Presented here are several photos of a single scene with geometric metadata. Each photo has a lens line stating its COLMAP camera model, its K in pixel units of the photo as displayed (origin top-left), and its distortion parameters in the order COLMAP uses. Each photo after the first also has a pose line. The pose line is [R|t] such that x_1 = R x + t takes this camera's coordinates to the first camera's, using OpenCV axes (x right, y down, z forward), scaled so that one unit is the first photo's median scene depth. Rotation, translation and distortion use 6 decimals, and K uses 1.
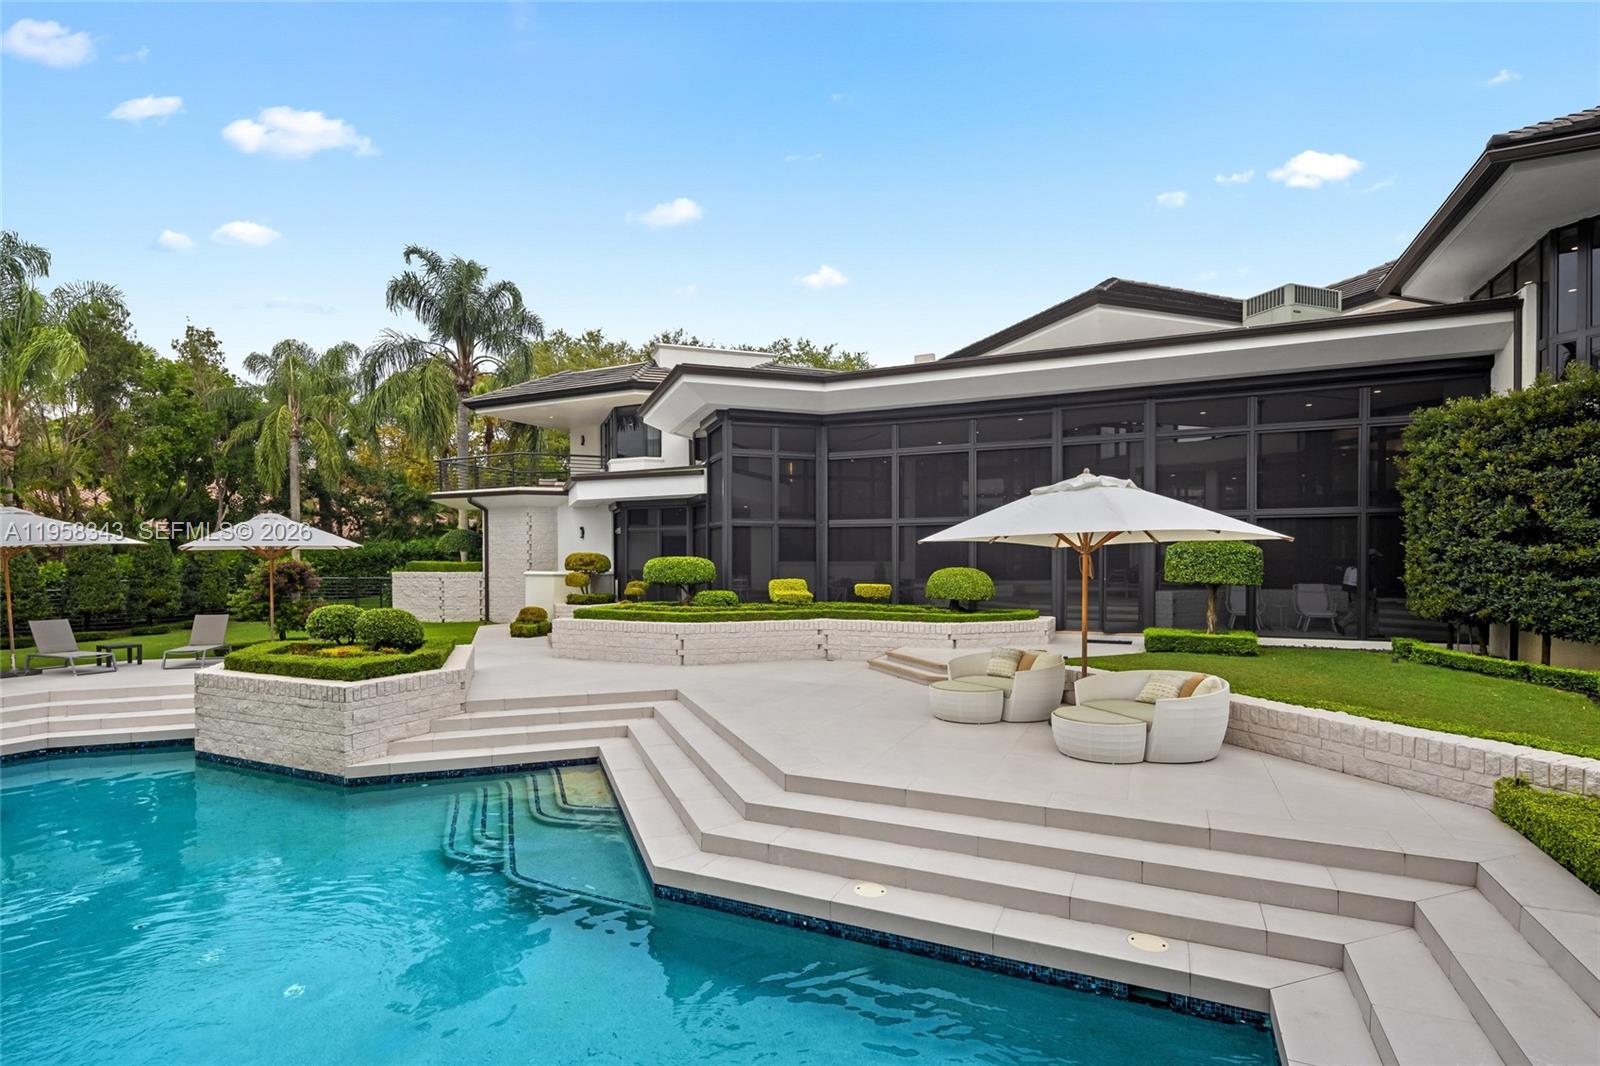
lens RADIAL K [[774.7, 0, 790.8], [0, 774.7, 558.2], [0, 0, 1]] dist [-0.000421, -0.001131]
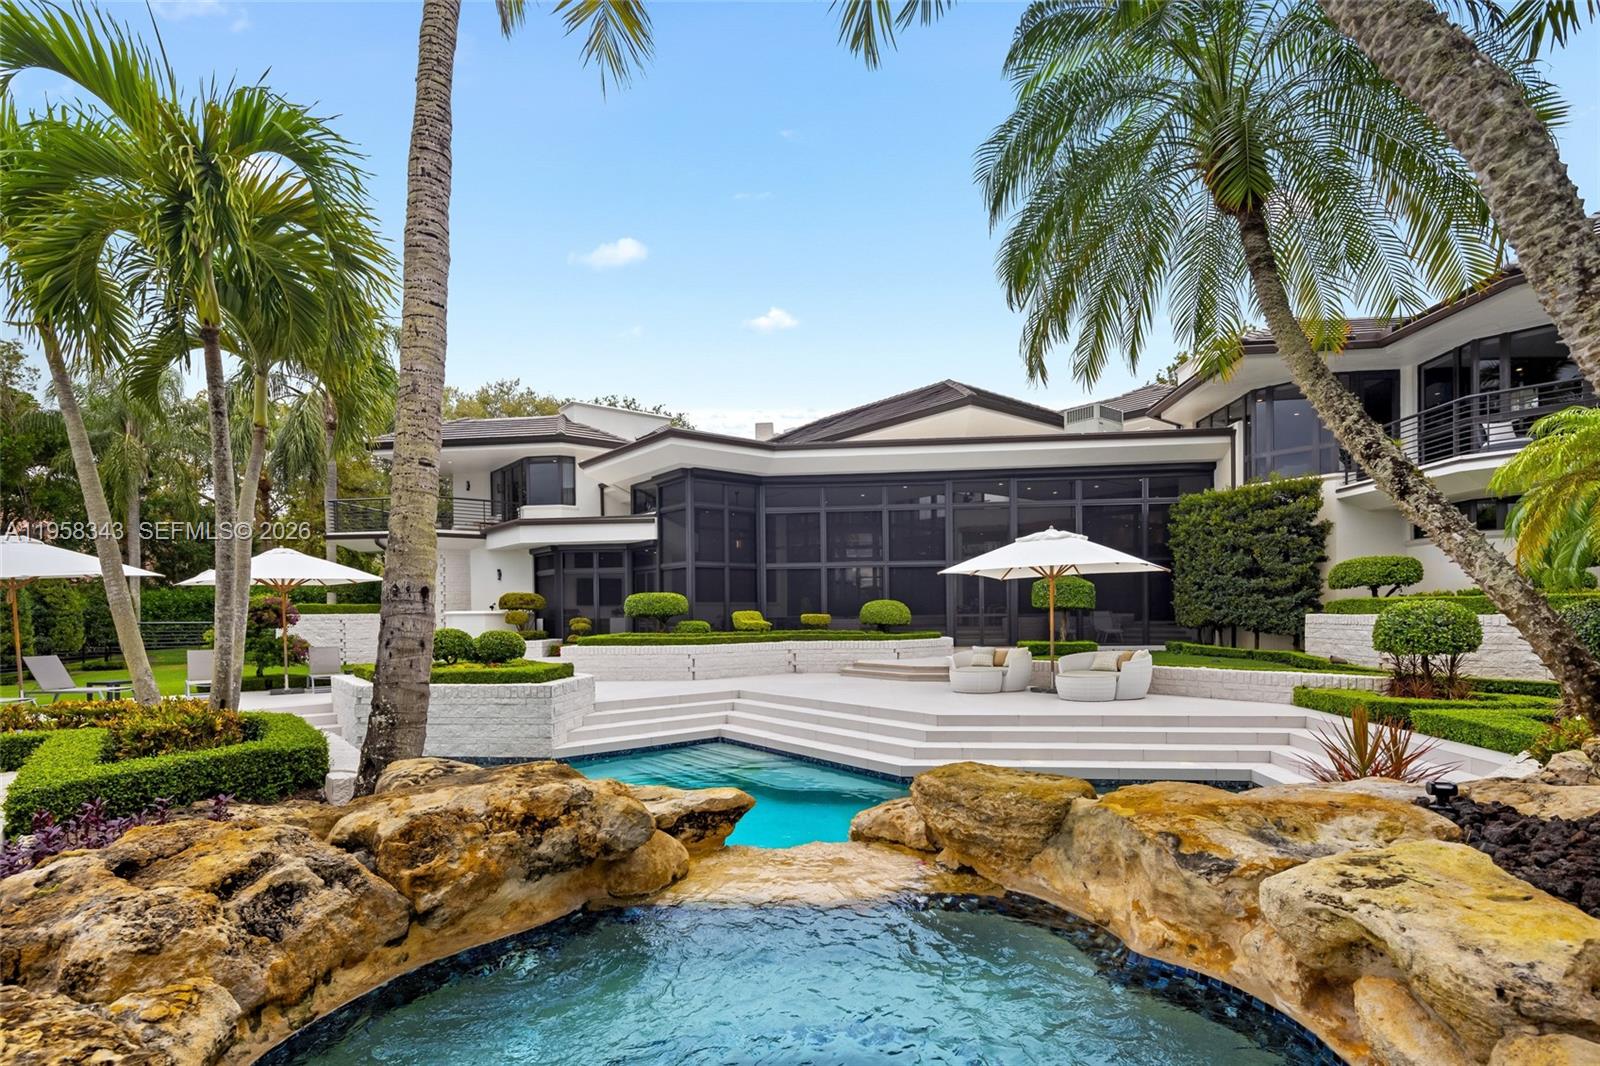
lens RADIAL K [[759.9, 0, 796.7], [0, 759.9, 599.3], [0, 0, 1]] dist [-0.001975, -0.000149]
pose [[0.947142, -0.003712, 0.320793, -0.403502], [0.008413, 0.999877, -0.013271, 0.032545], [-0.320704, 0.015268, 0.947057, -0.193914]]
